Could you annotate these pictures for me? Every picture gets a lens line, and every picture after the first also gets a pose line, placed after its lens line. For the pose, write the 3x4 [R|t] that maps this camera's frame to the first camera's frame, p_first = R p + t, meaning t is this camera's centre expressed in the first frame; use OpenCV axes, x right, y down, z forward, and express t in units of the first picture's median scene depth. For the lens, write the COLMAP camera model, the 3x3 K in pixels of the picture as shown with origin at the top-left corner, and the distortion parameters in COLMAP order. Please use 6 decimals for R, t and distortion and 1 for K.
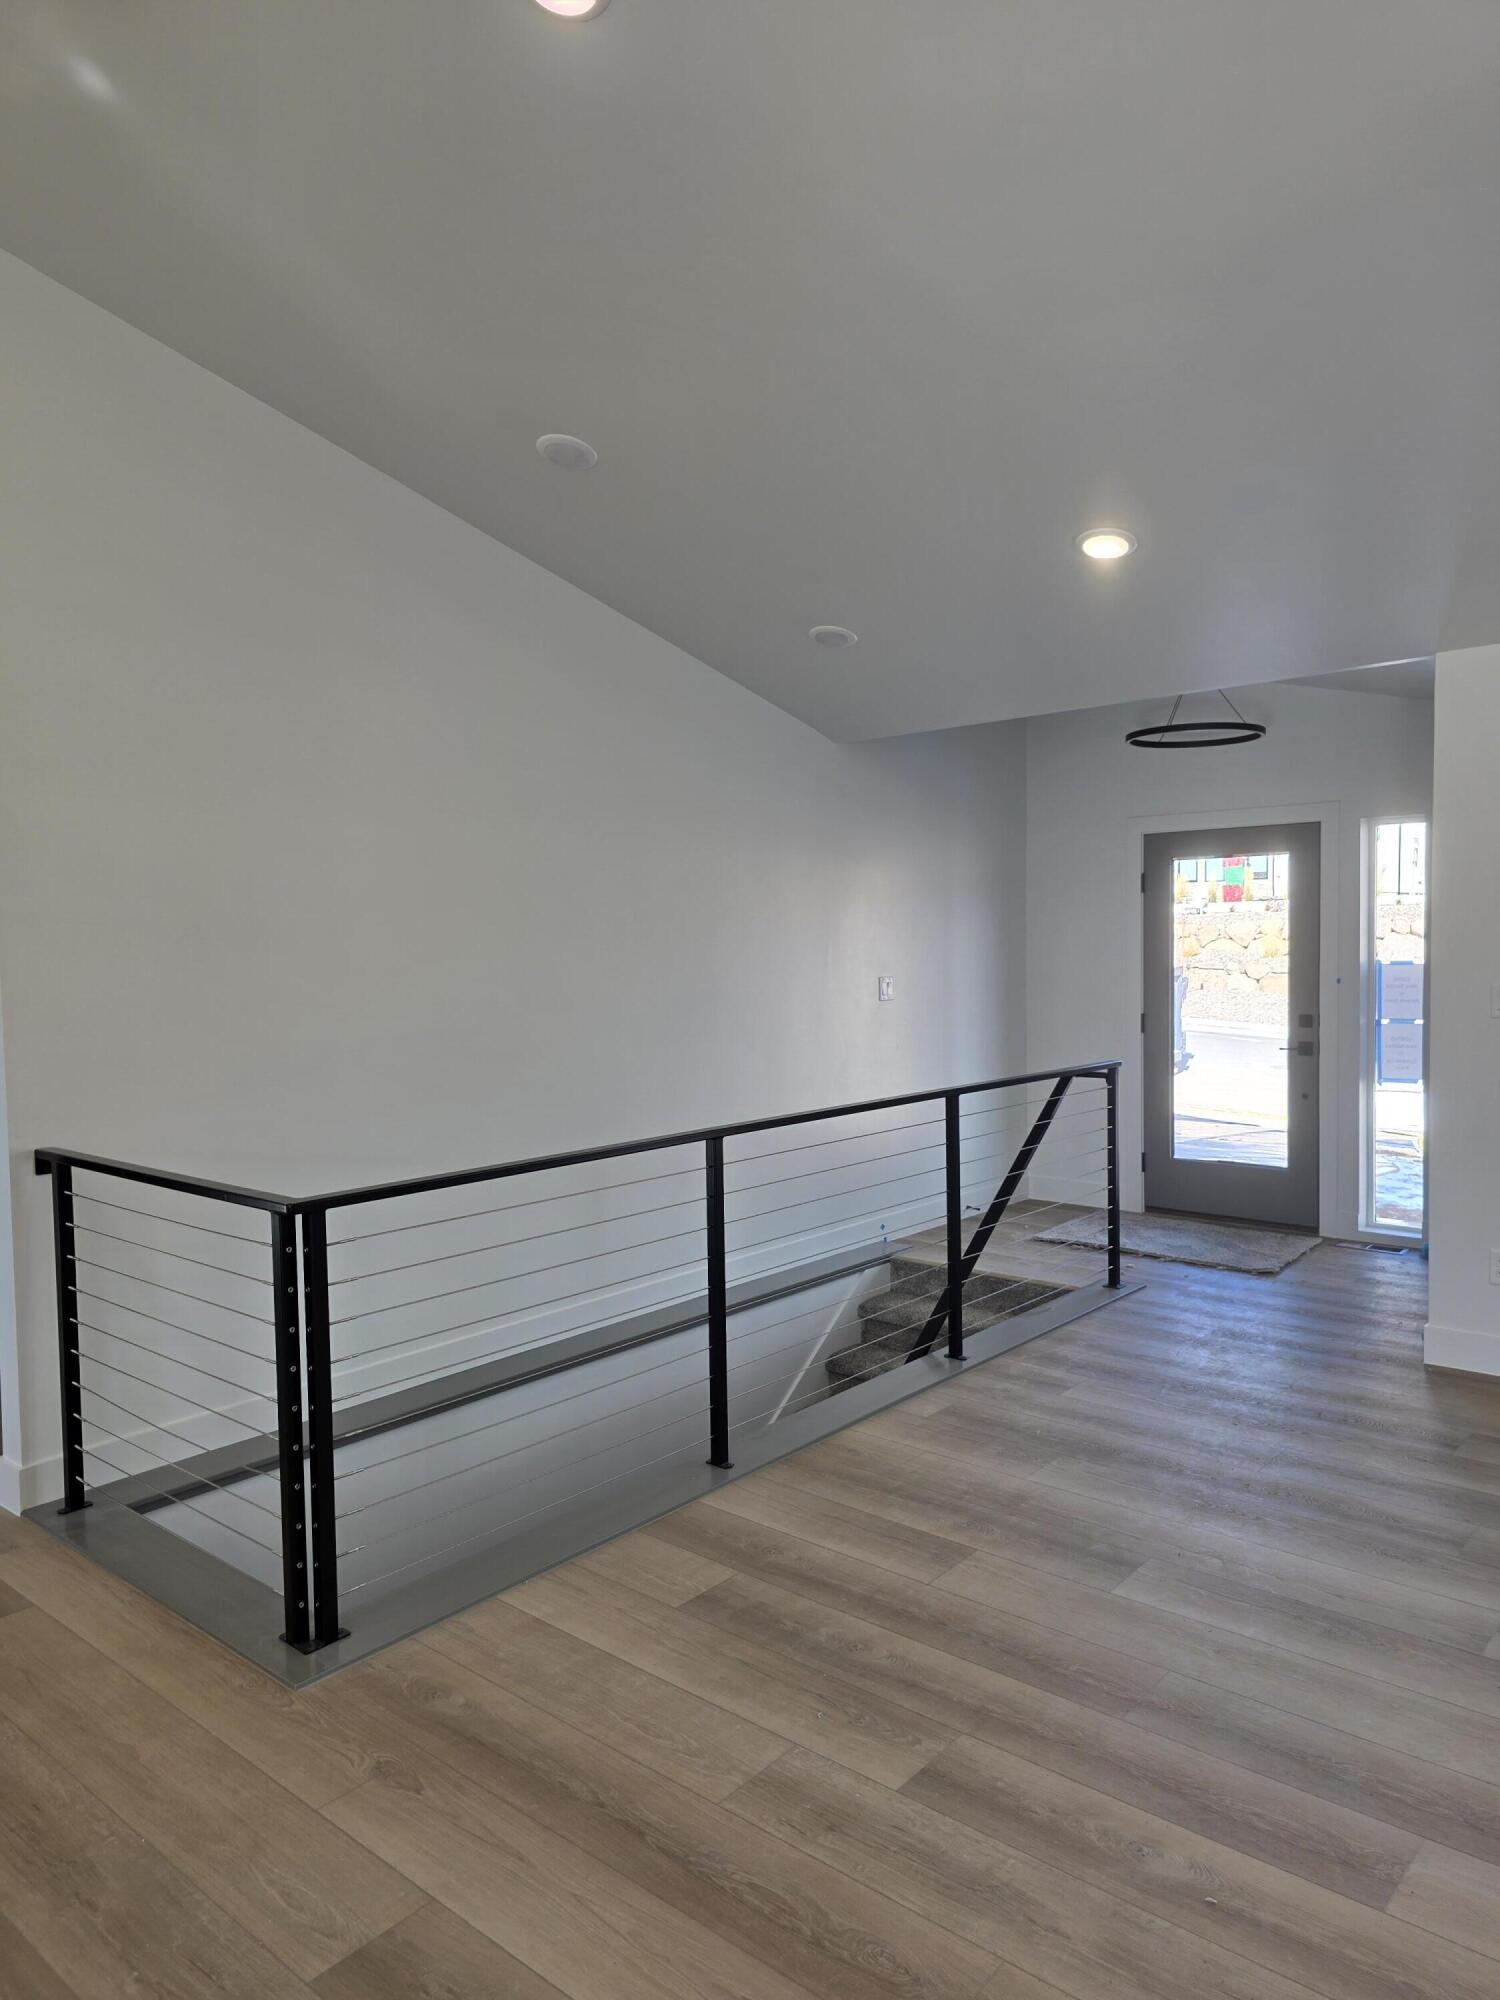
lens RADIAL K [[1347.3, 0, 746.9], [0, 1347.3, 1002.8], [0, 0, 1]] dist [0.055688, -0.043330]
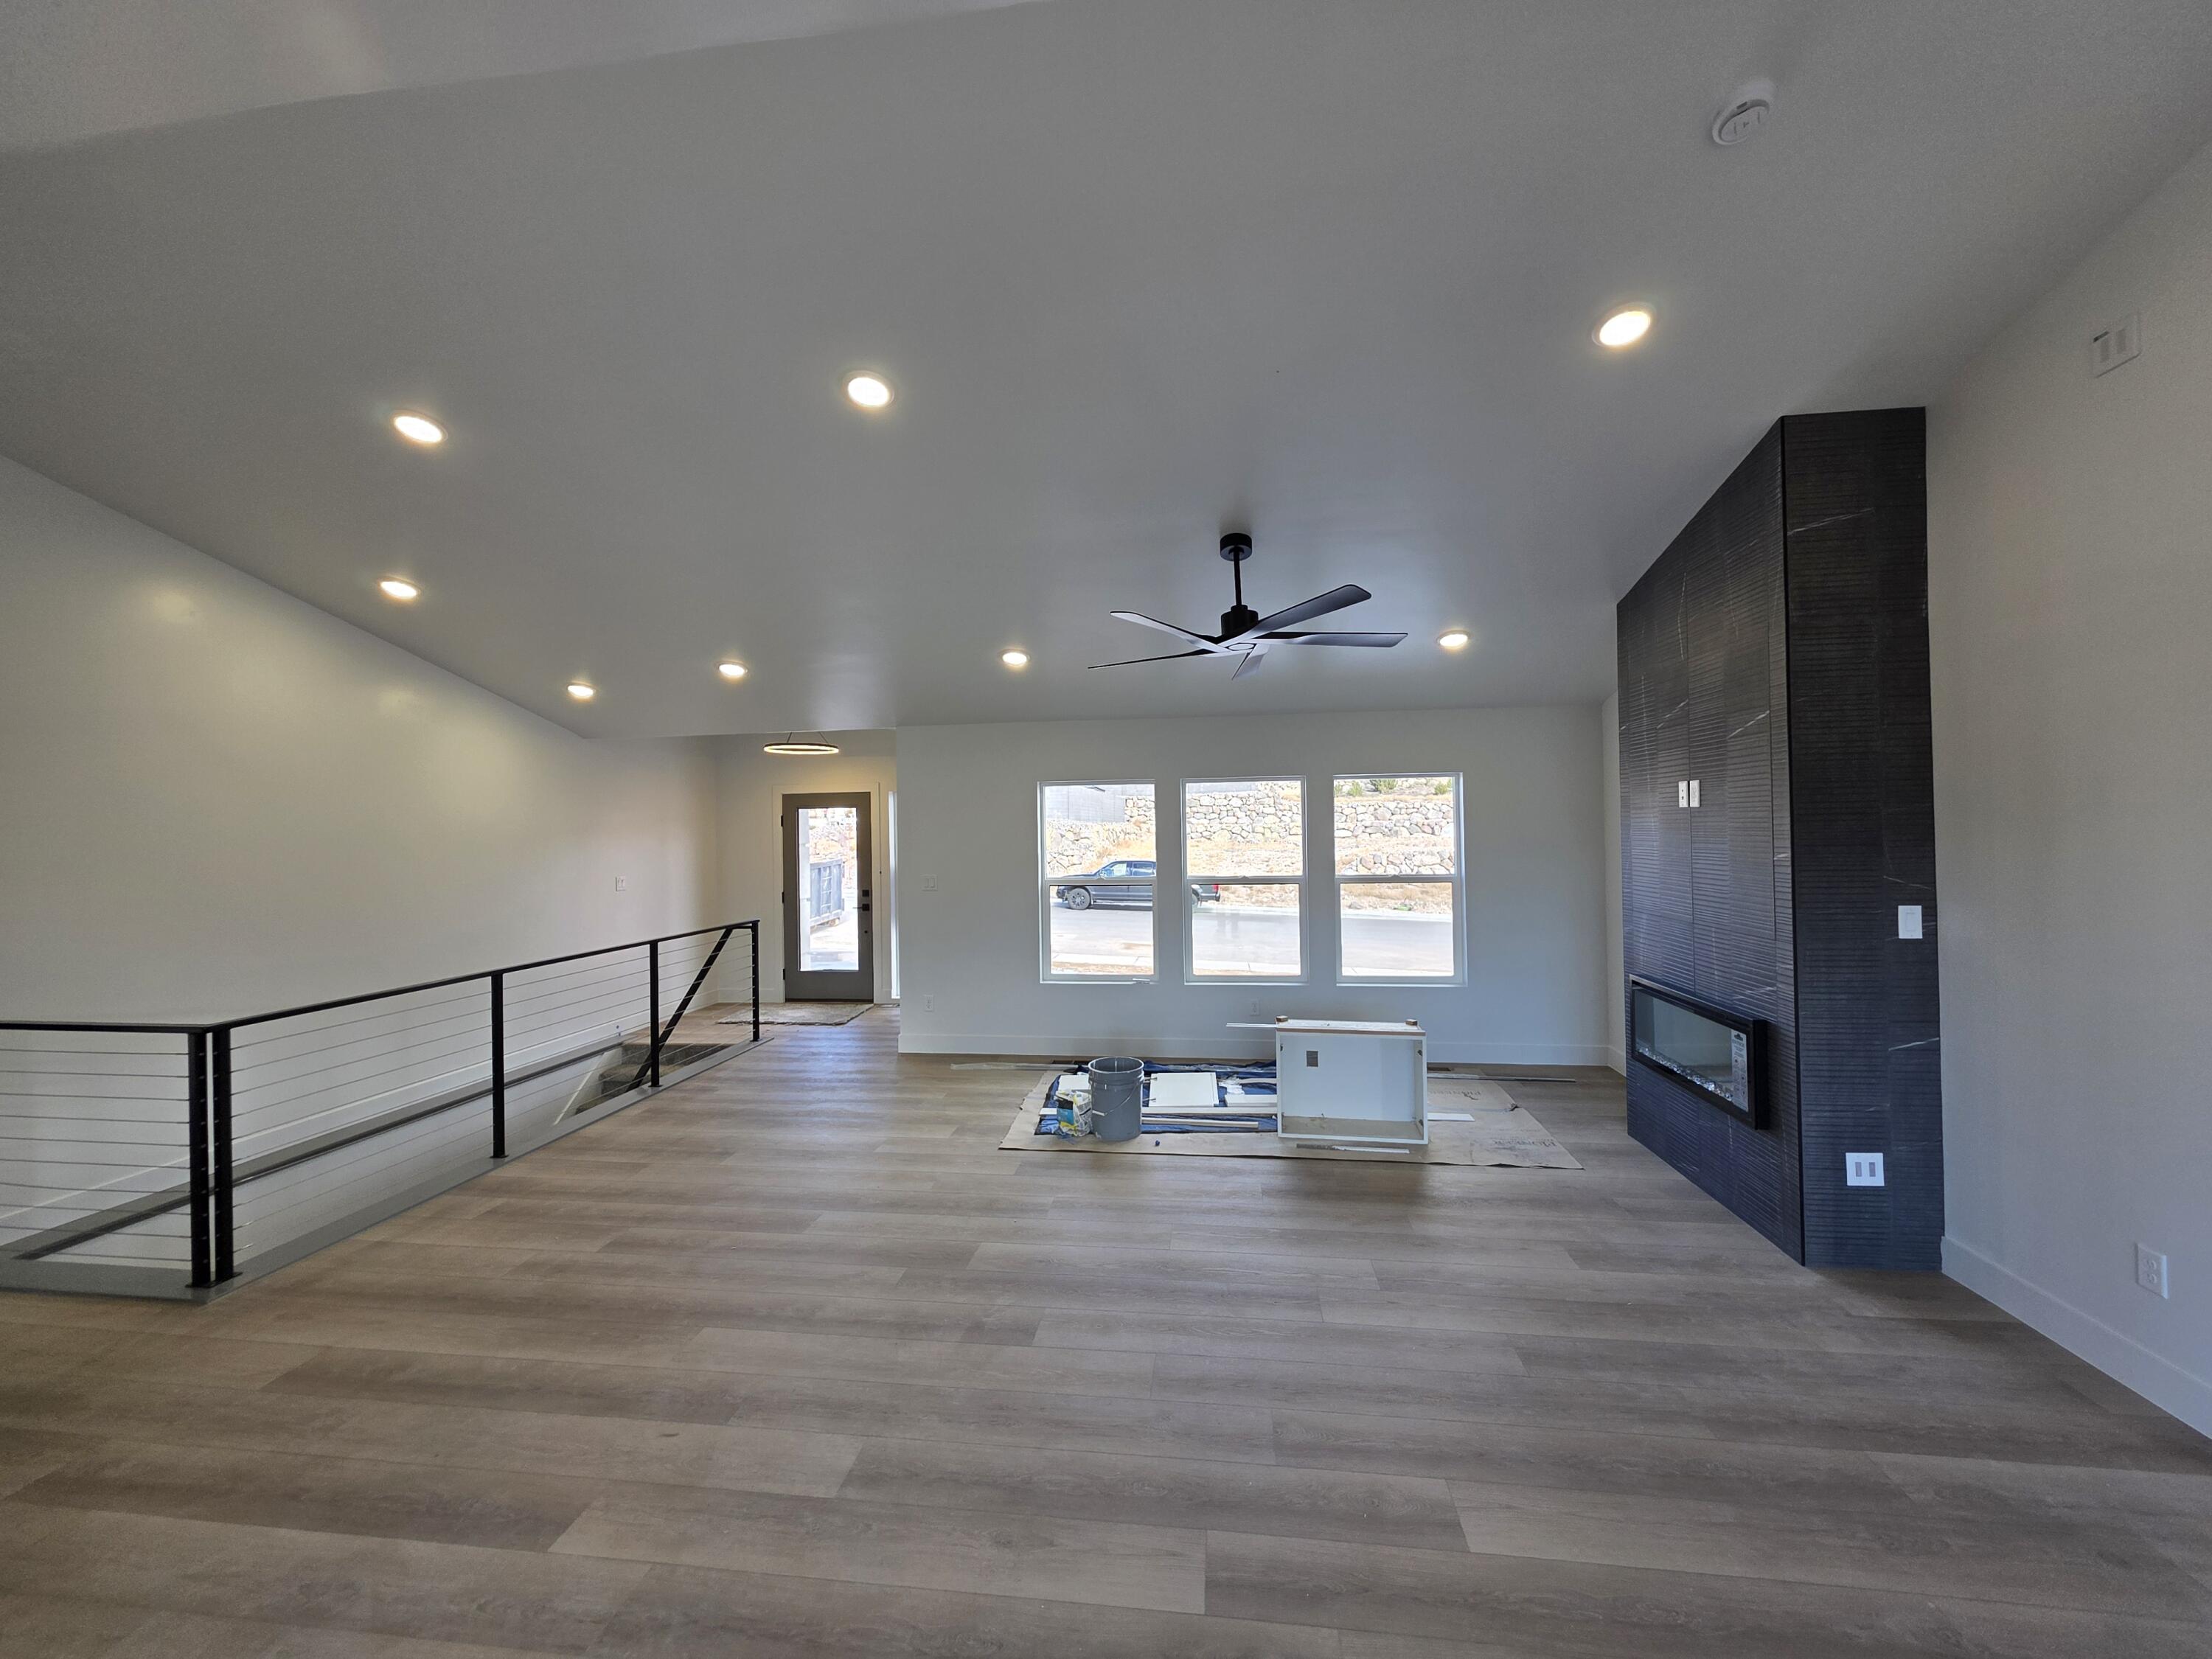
lens RADIAL K [[885.8, 0, 1108.0], [0, 885.8, 816.2], [0, 0, 1]] dist [-0.001069, -0.000089]
pose [[0.835459, 0.004983, 0.549531, 0.006114], [0.035146, 0.997427, -0.062476, -0.007233], [-0.548428, 0.071510, 0.833134, -0.400761]]
